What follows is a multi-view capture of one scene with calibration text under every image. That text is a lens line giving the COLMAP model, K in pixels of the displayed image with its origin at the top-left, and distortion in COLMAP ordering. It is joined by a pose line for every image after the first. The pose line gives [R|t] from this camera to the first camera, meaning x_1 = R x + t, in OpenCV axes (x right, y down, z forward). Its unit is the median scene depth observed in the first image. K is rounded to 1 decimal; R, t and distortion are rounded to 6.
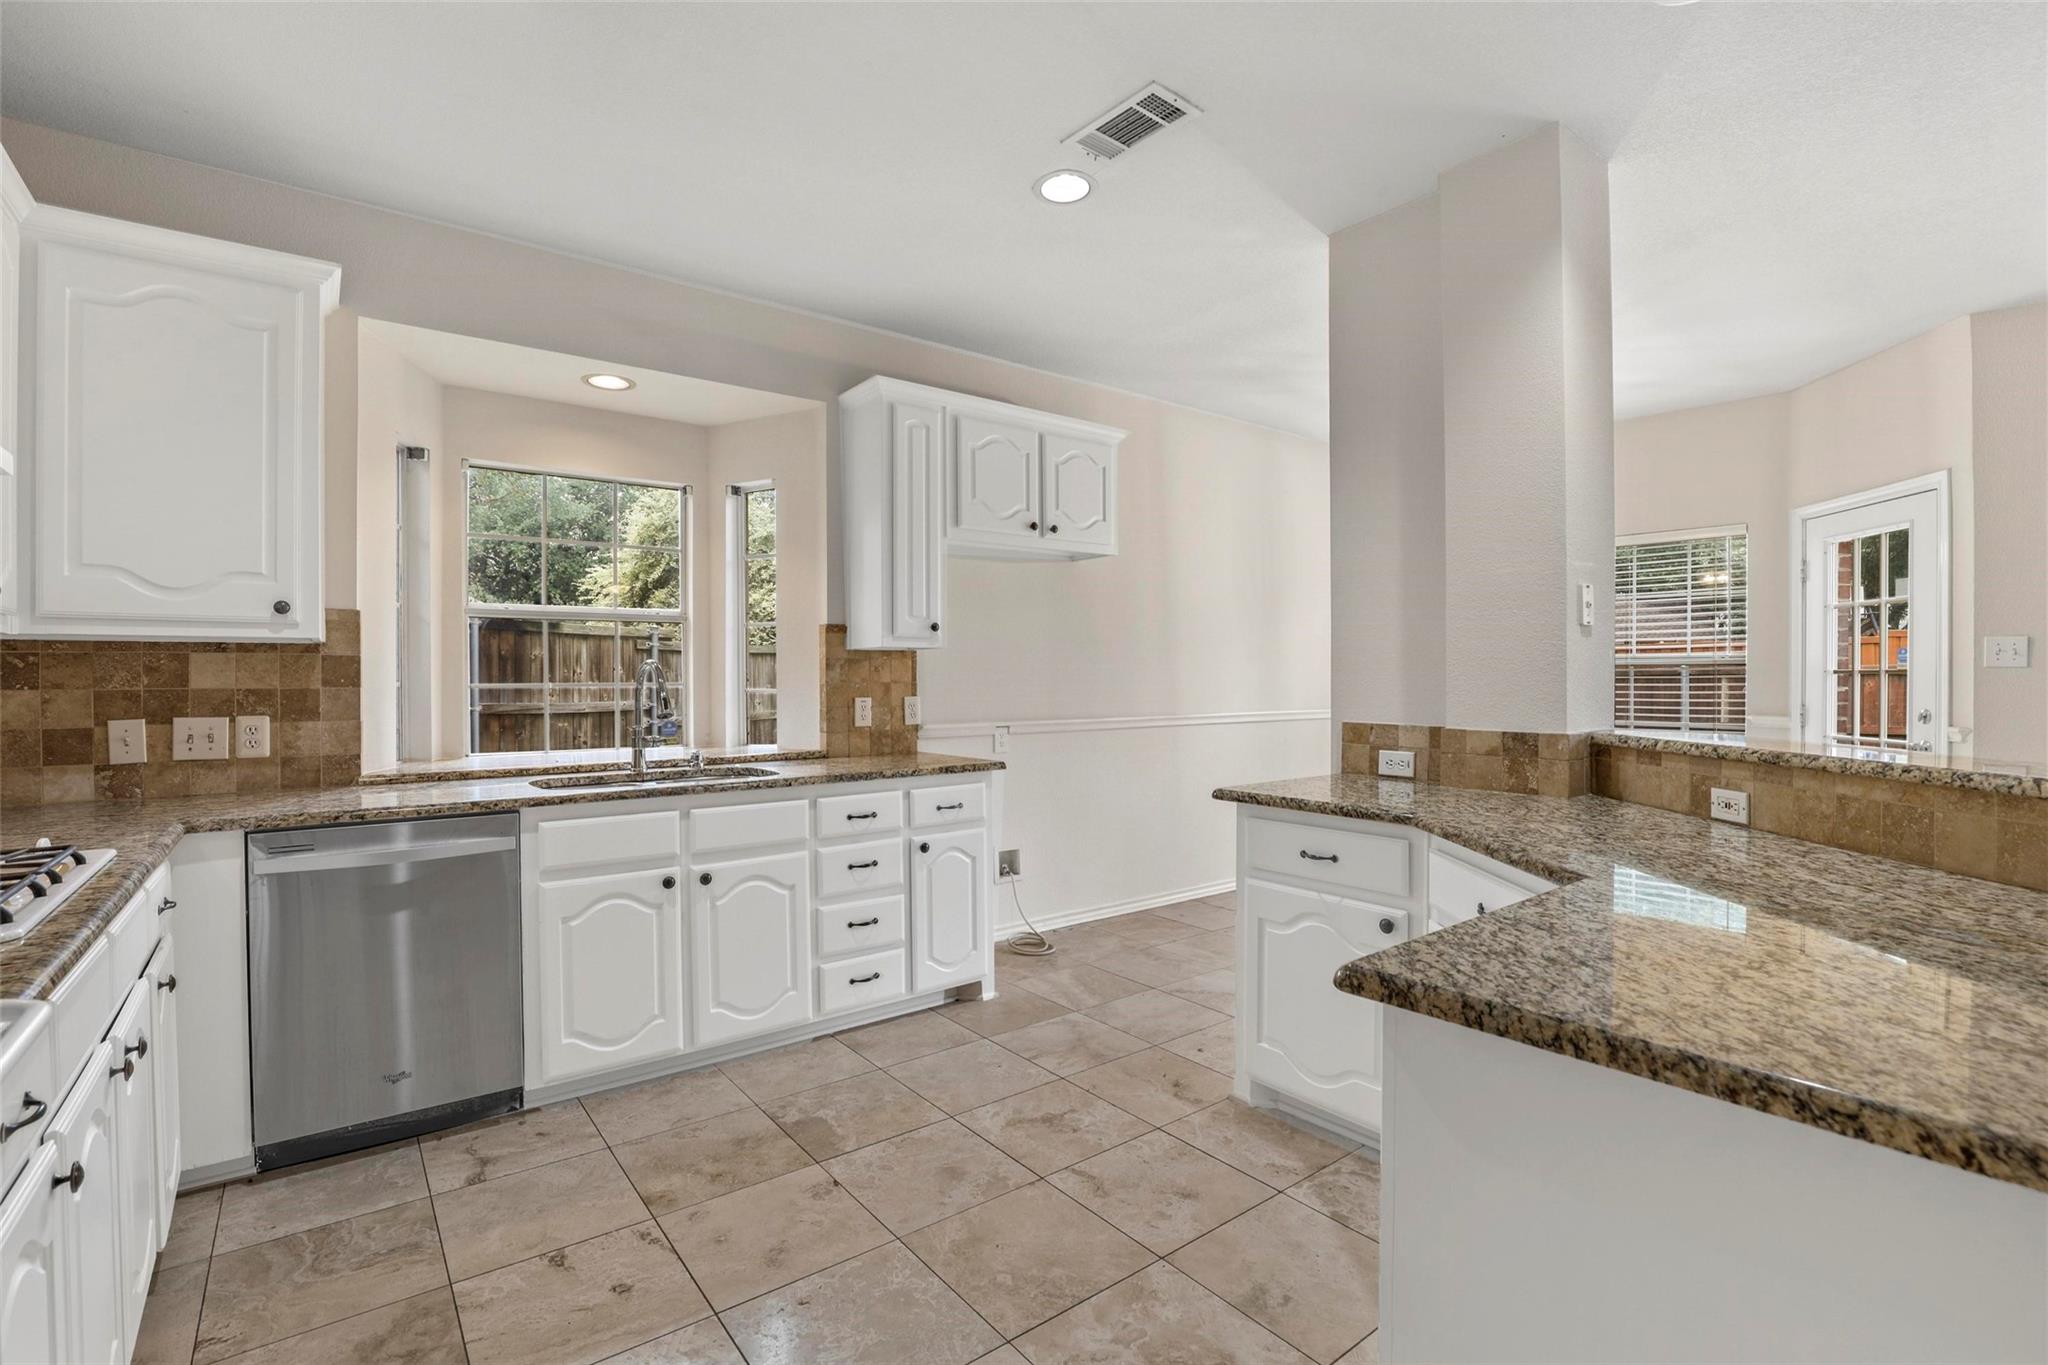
lens RADIAL K [[933.6, 0, 1025.4], [0, 933.6, 683.7], [0, 0, 1]] dist [0.000516, 0.000156]
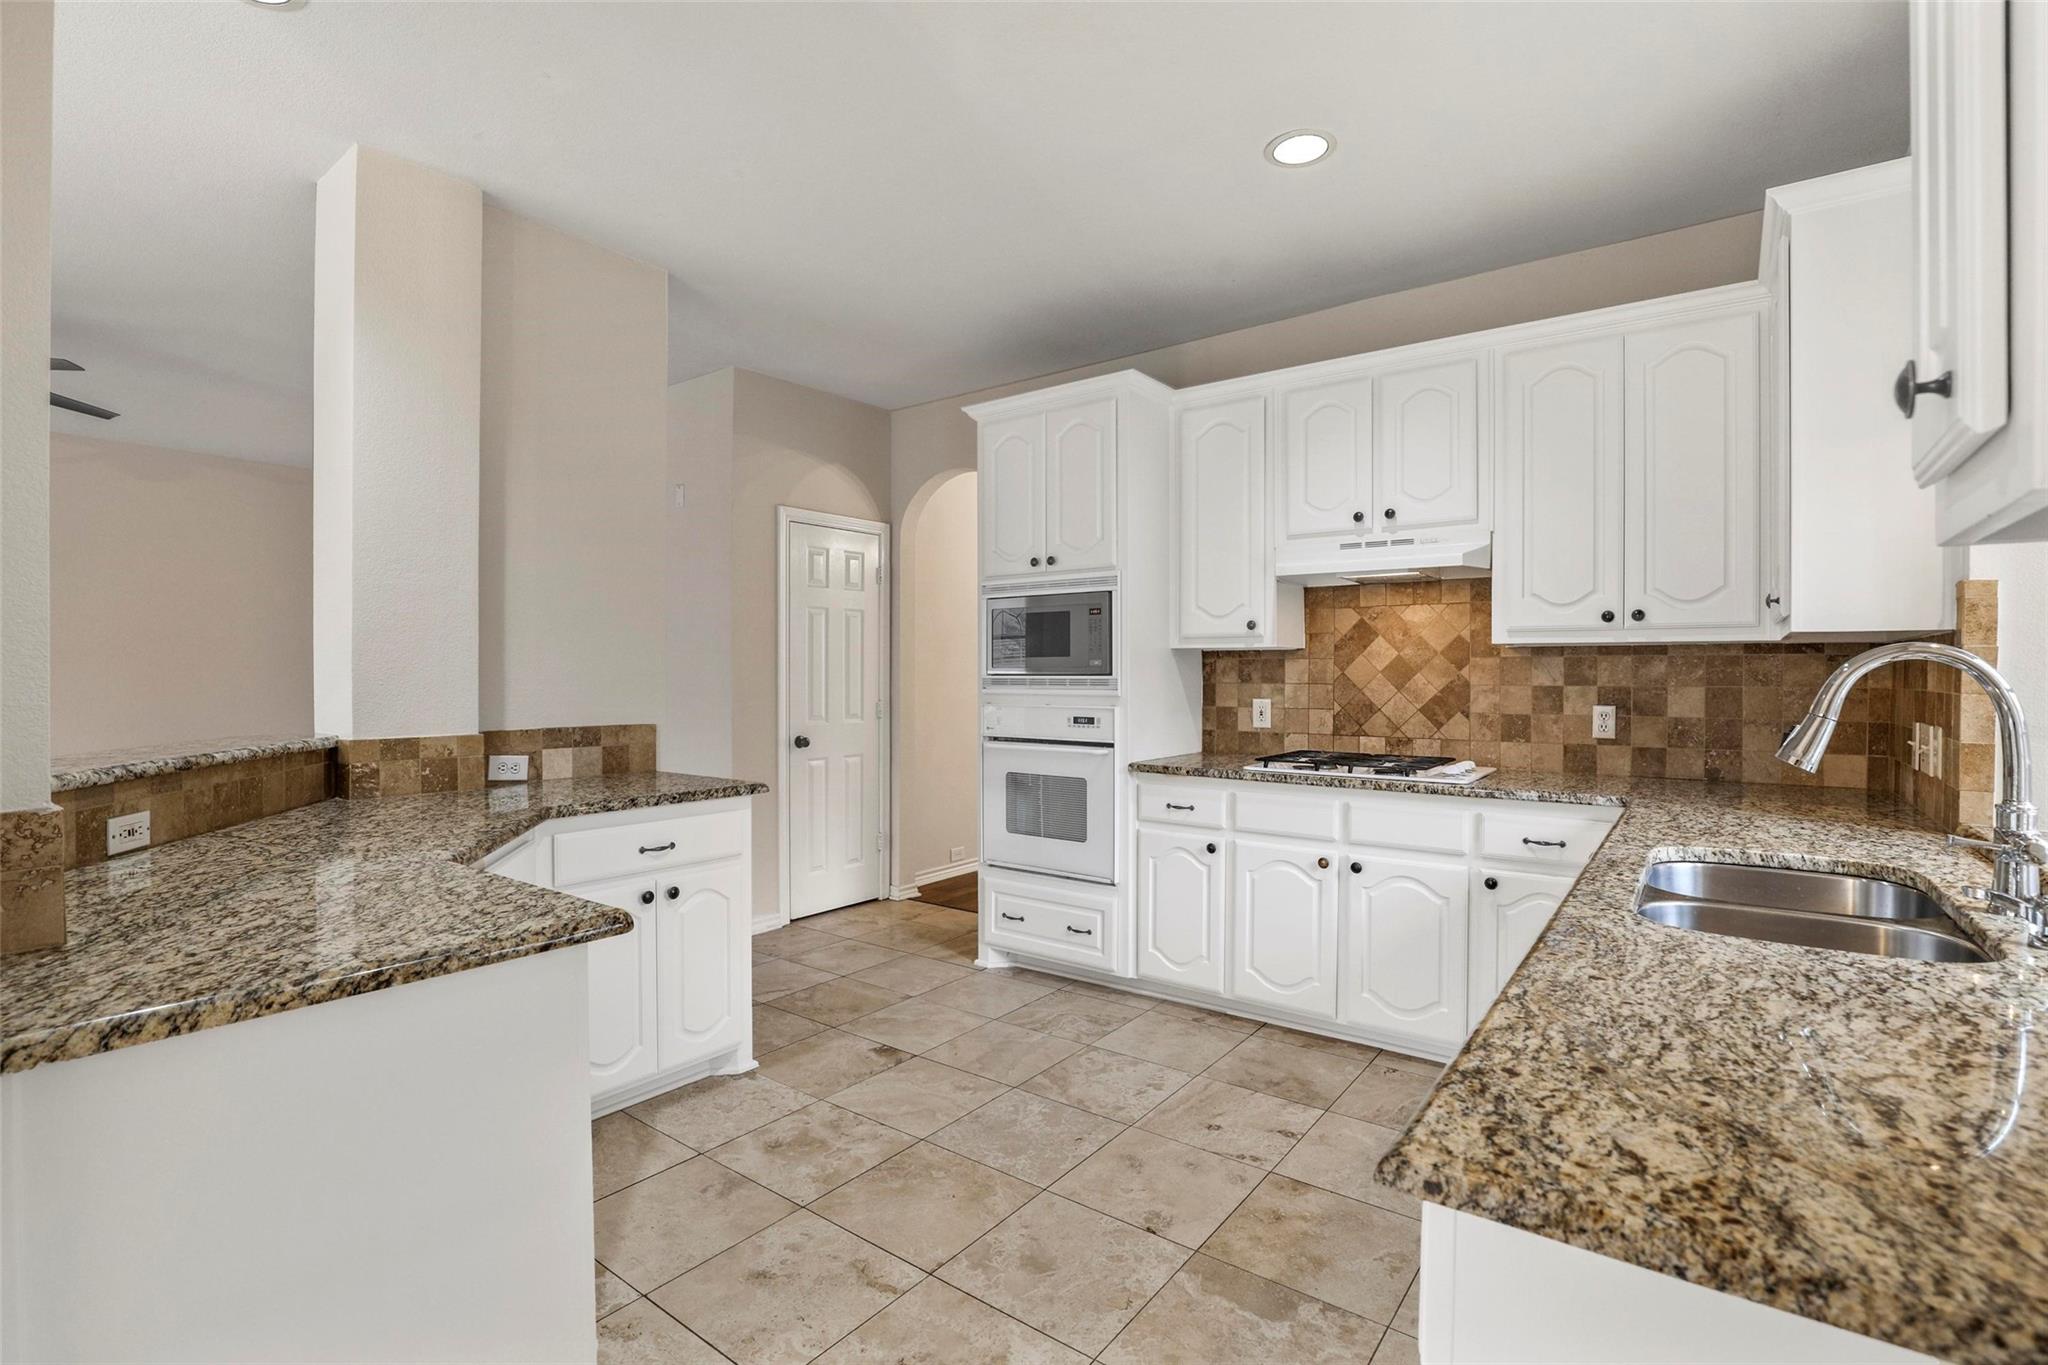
lens RADIAL K [[933.6, 0, 1032.8], [0, 933.6, 677.6], [0, 0, 1]] dist [0.000516, 0.000156]
pose [[-0.962154, 0.002770, -0.272491, 0.175788], [-0.000337, 0.999935, 0.011357, -0.024130], [0.272505, 0.011019, -0.962091, 2.038348]]
